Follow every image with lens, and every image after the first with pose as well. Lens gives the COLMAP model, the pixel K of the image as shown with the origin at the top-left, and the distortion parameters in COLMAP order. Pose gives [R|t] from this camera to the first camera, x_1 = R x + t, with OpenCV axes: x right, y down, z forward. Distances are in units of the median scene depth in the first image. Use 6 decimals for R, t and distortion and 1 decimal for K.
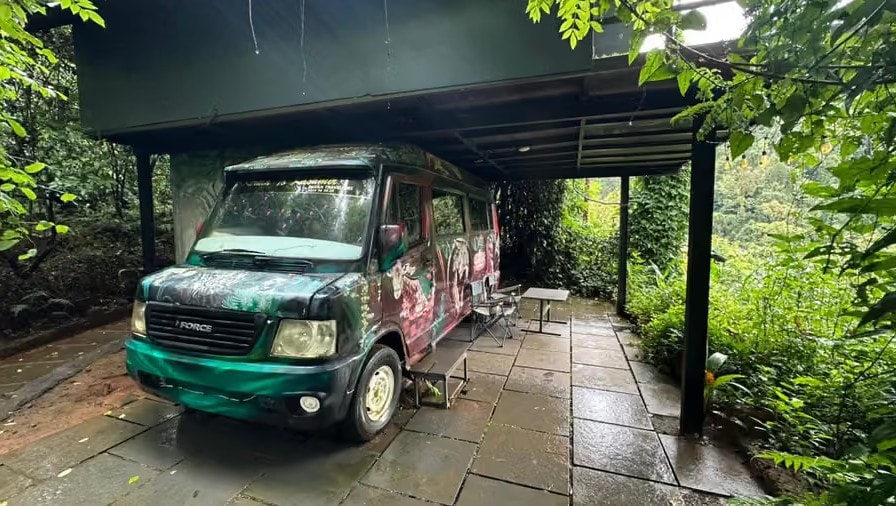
lens RADIAL K [[364.5, 0, 448.6], [0, 364.5, 253.2], [0, 0, 1]] dist [-0.000312, 0.000034]
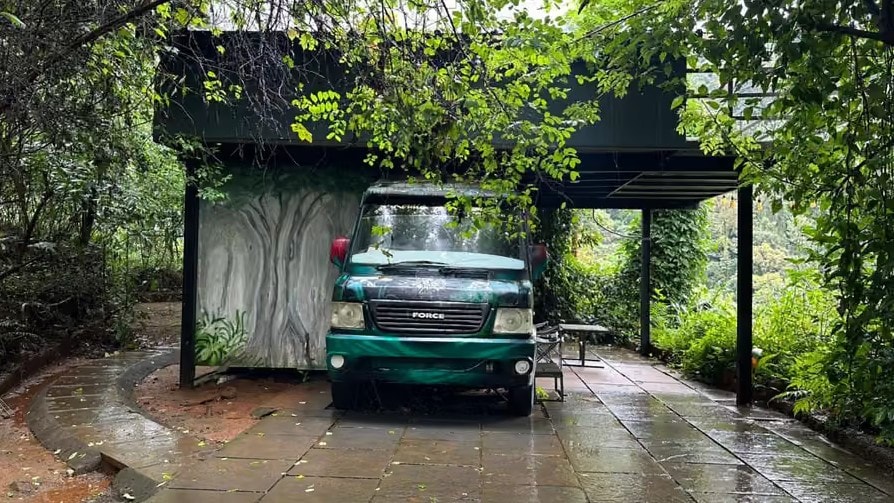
lens RADIAL K [[621.7, 0, 445.7], [0, 621.7, 251.0], [0, 0, 1]] dist [0.006237, -0.000170]
pose [[0.968033, 0.032319, 0.248732, -0.417340], [-0.006353, 0.994505, -0.104496, 0.071350], [-0.250743, 0.099575, 0.962919, -0.420061]]
